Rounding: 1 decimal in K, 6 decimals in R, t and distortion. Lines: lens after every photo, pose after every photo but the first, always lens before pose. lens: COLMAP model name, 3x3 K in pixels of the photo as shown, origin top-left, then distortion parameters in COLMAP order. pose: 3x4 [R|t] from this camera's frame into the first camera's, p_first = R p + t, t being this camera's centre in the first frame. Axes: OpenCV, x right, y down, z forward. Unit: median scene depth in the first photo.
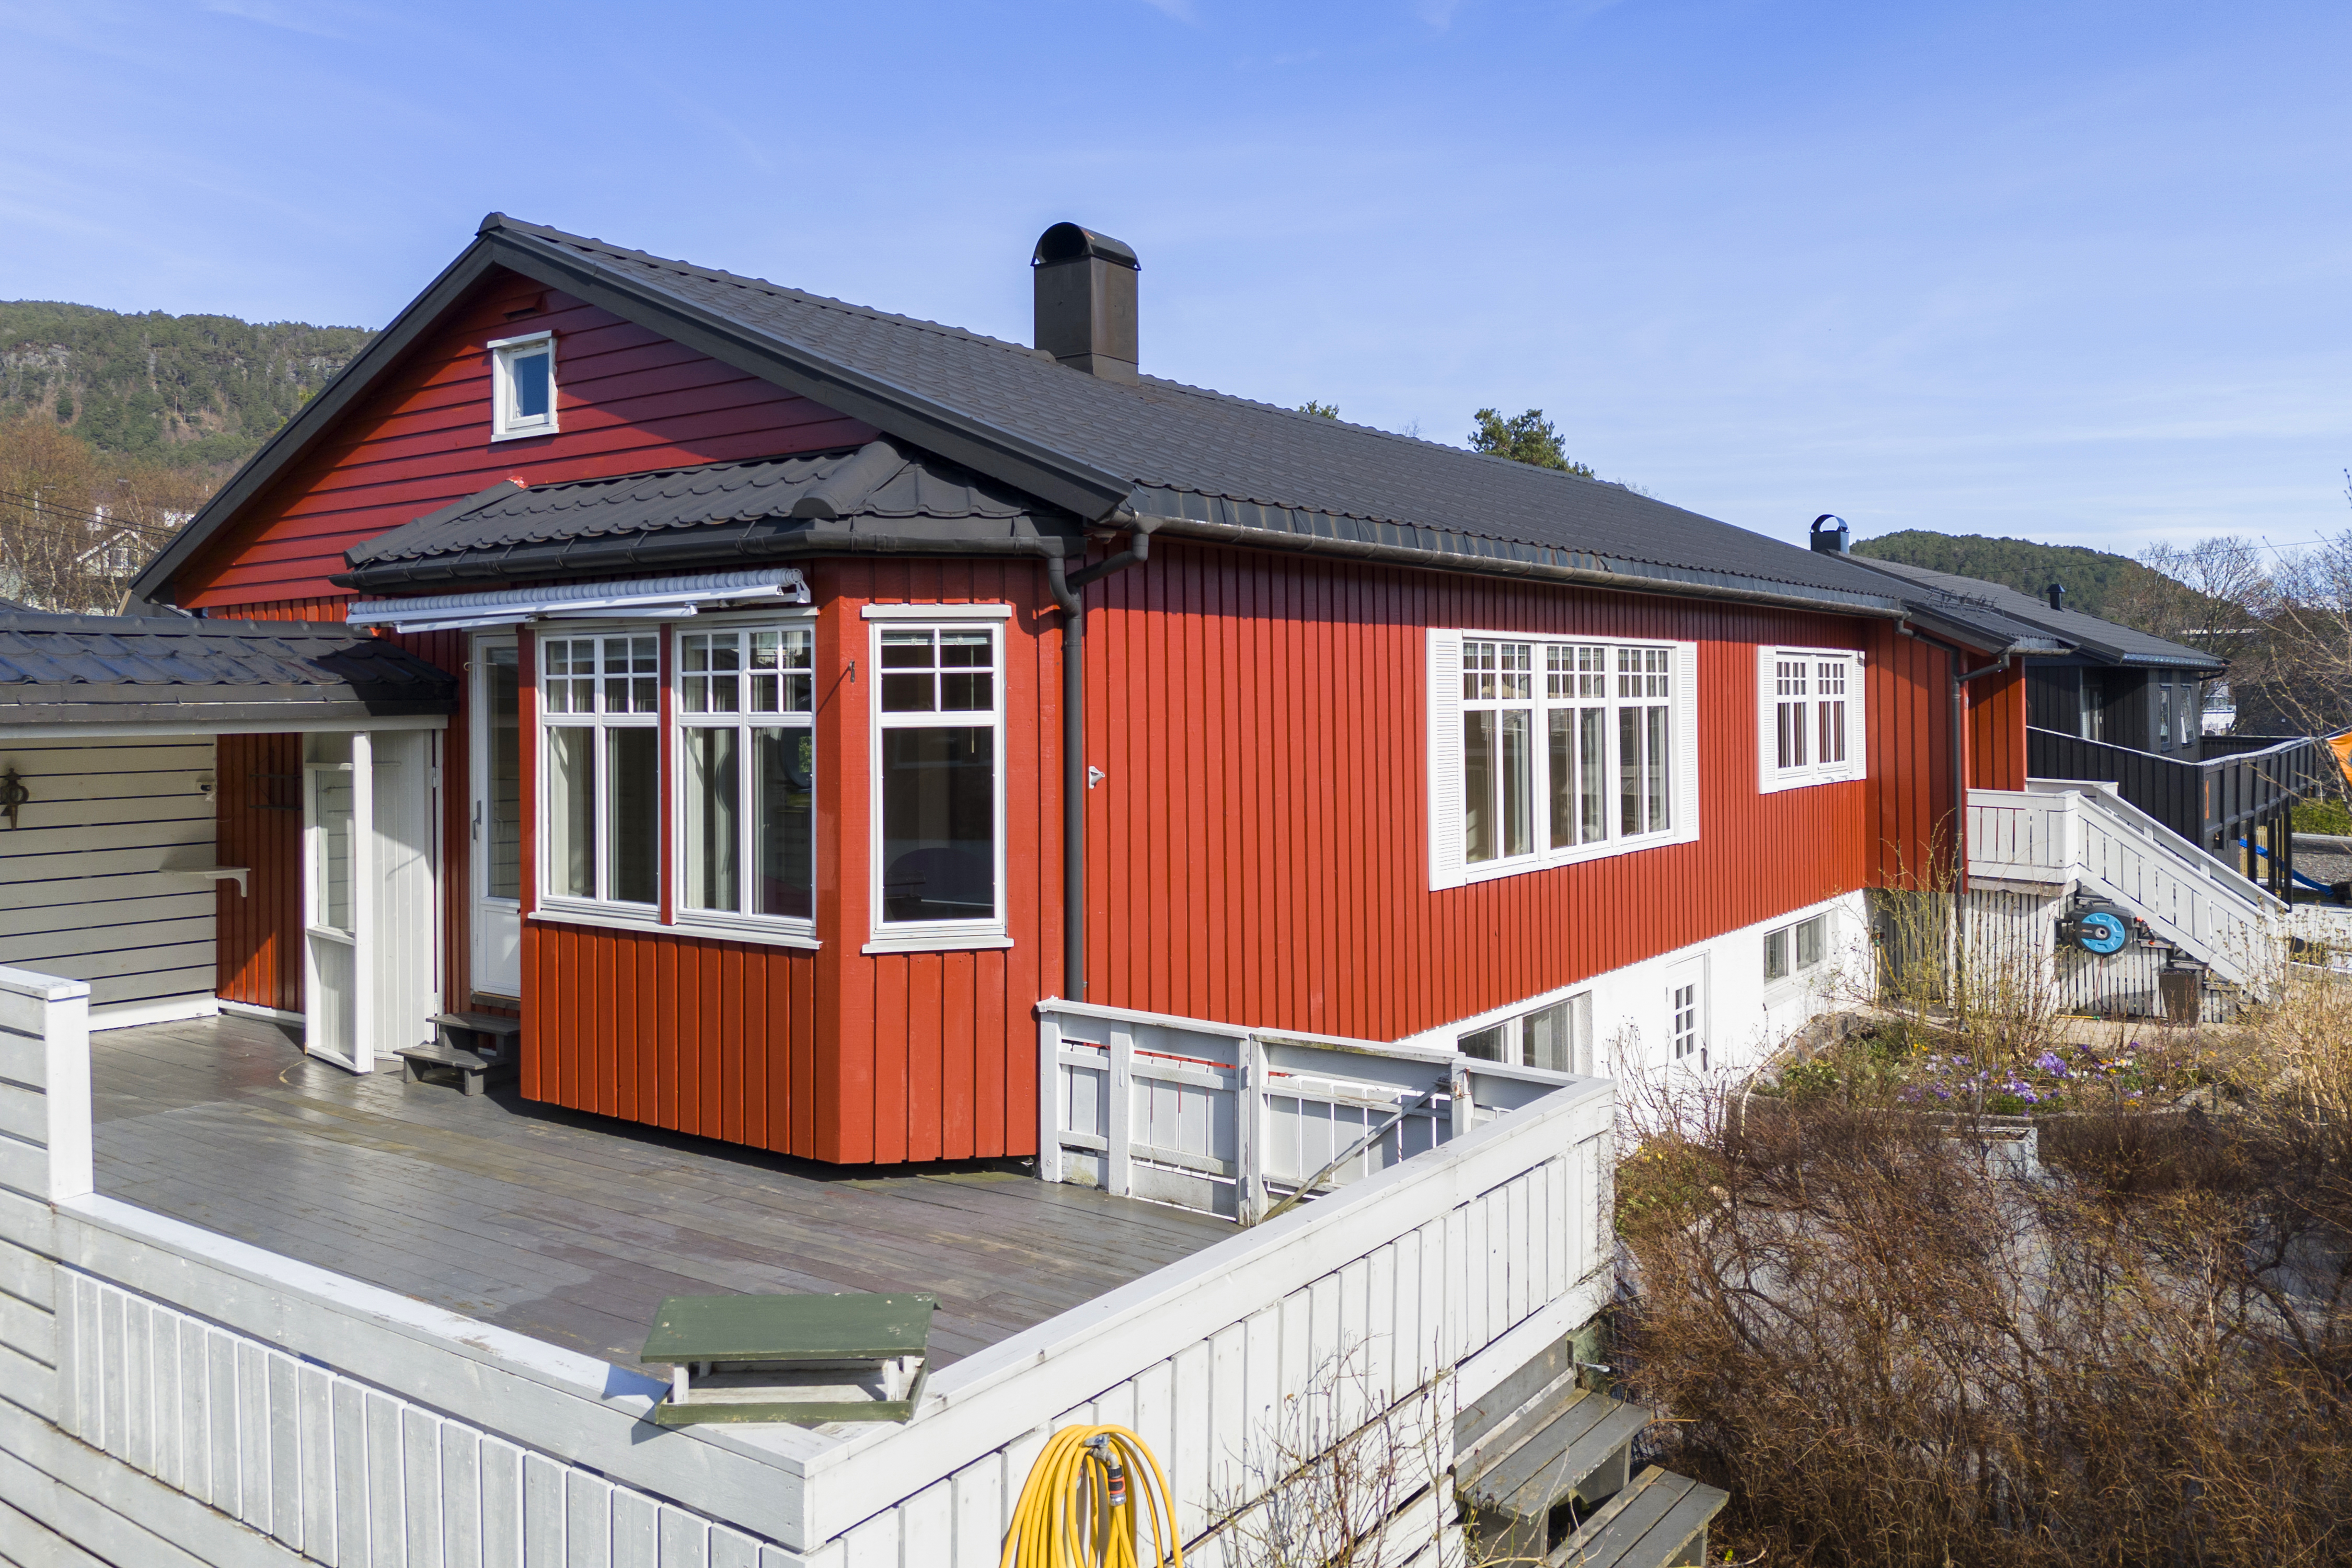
lens RADIAL K [[1683.5, 0, 1217.9], [0, 1683.5, 730.5], [0, 0, 1]] dist [0.056998, -0.050765]
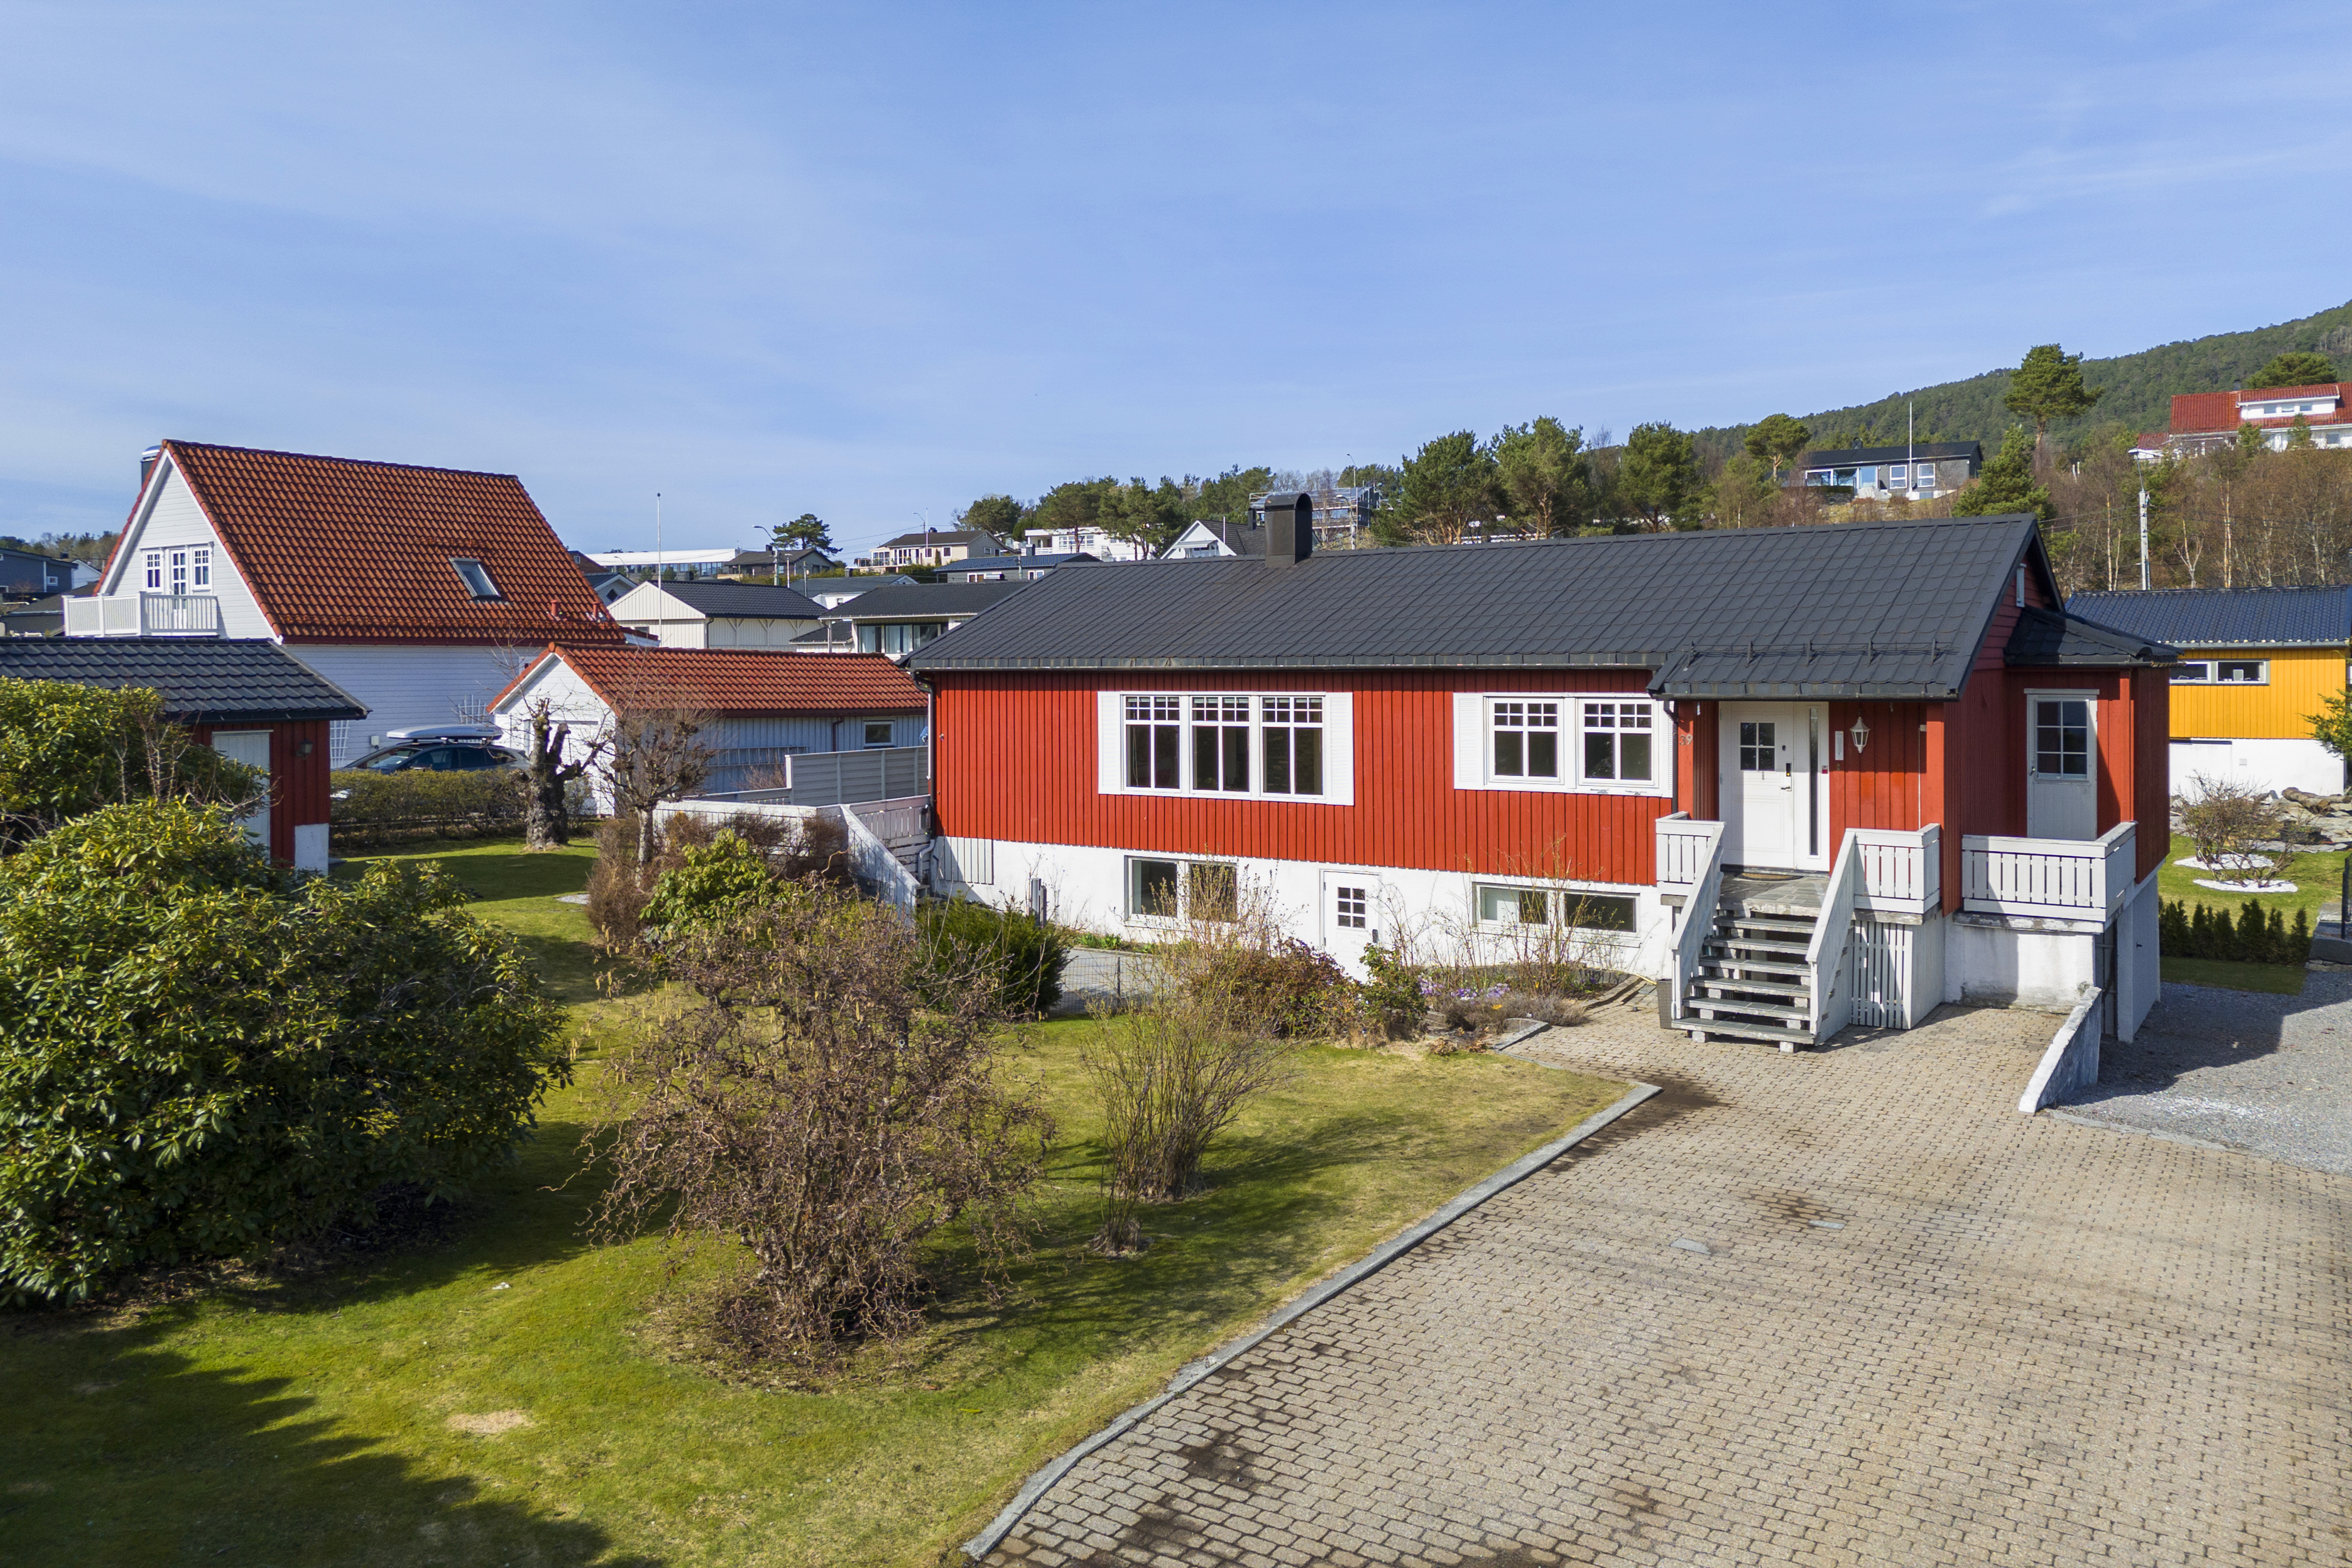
lens RADIAL K [[1673.7, 0, 1178.8], [0, 1673.7, 685.0], [0, 0, 1]] dist [0.032462, -0.001676]
pose [[0.102026, 0.002693, -0.994778, 2.304305], [-0.029572, 0.999563, -0.000327, -0.062729], [0.994342, 0.029451, 0.102061, 0.736585]]
